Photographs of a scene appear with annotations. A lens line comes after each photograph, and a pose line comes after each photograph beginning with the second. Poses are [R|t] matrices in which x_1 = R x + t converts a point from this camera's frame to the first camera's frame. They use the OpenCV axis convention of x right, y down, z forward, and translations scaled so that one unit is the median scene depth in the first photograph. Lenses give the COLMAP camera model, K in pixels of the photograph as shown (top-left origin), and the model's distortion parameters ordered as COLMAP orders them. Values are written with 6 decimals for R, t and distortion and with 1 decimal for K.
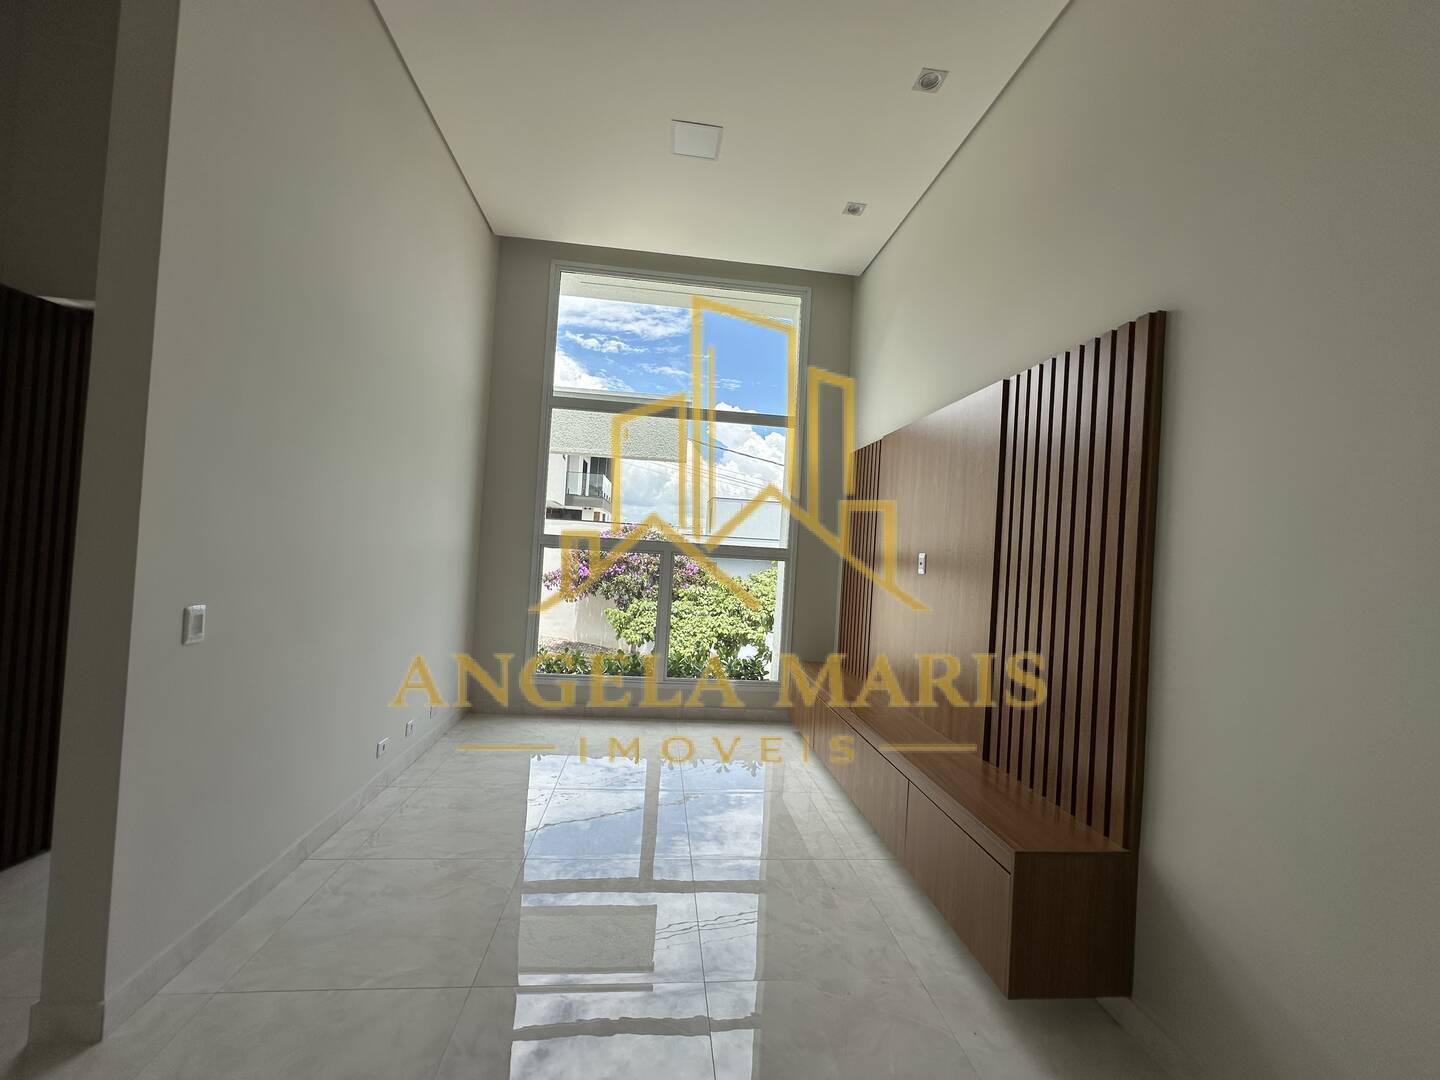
lens RADIAL K [[577.8, 0, 717.2], [0, 577.8, 538.8], [0, 0, 1]] dist [0.001166, 0.000337]
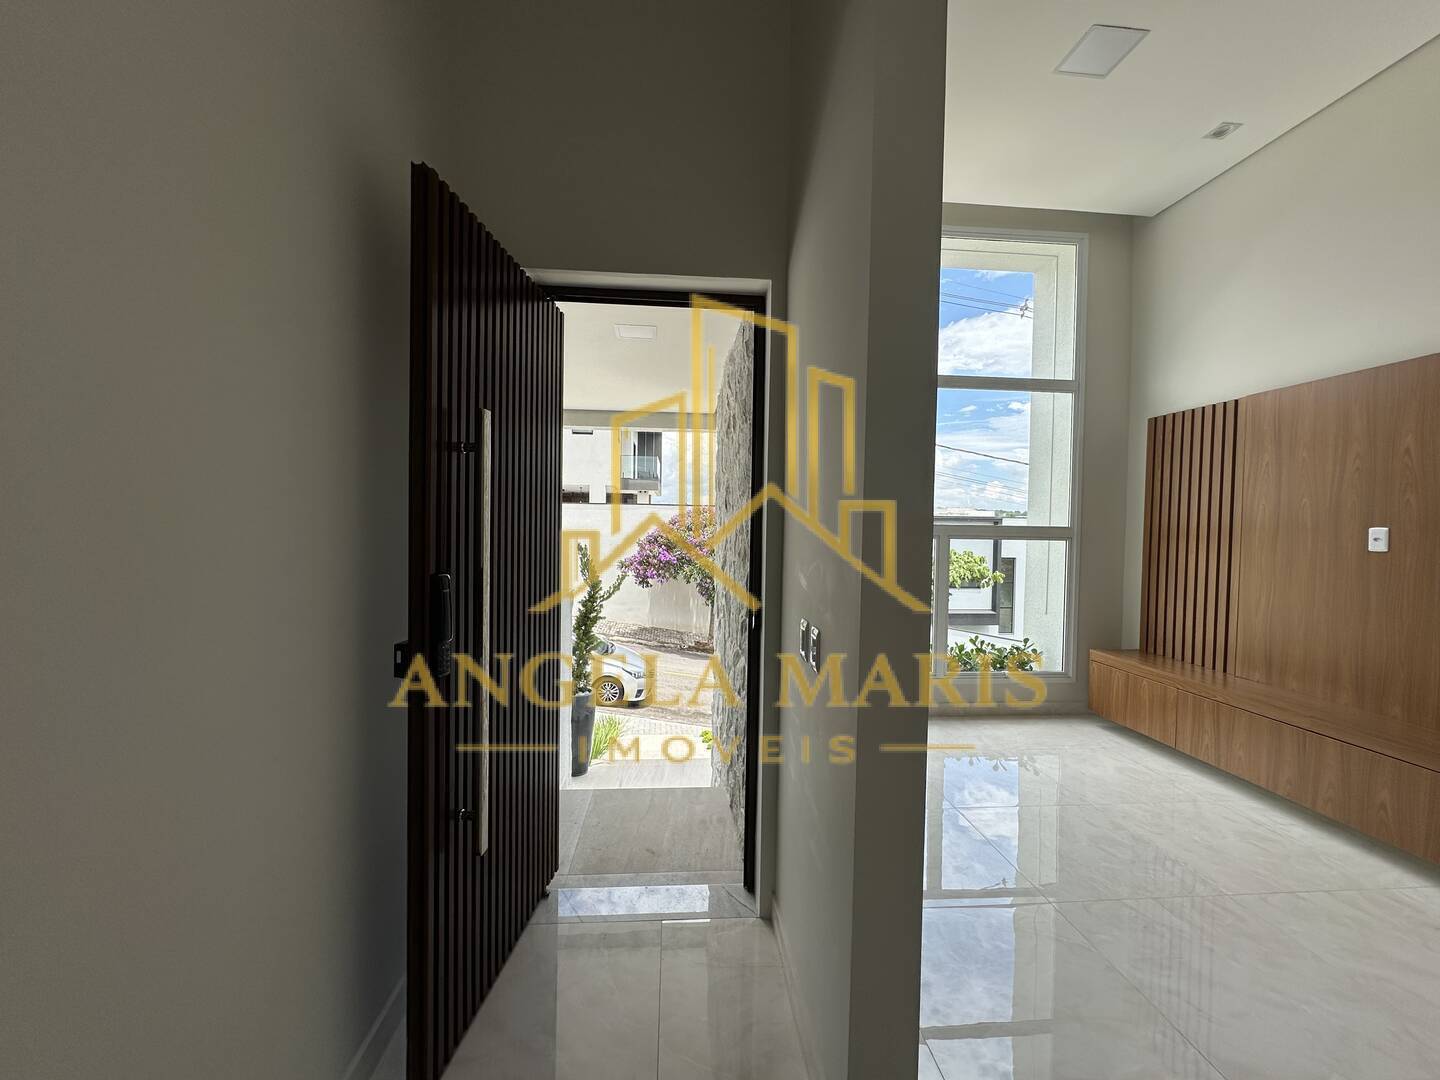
lens RADIAL K [[577.8, 0, 722.4], [0, 577.8, 539.3], [0, 0, 1]] dist [0.001166, 0.000337]
pose [[0.998813, -0.041205, -0.025977, -0.168826], [0.042175, 0.998387, 0.038004, -0.008729], [0.024369, -0.039055, 0.998940, 0.031361]]
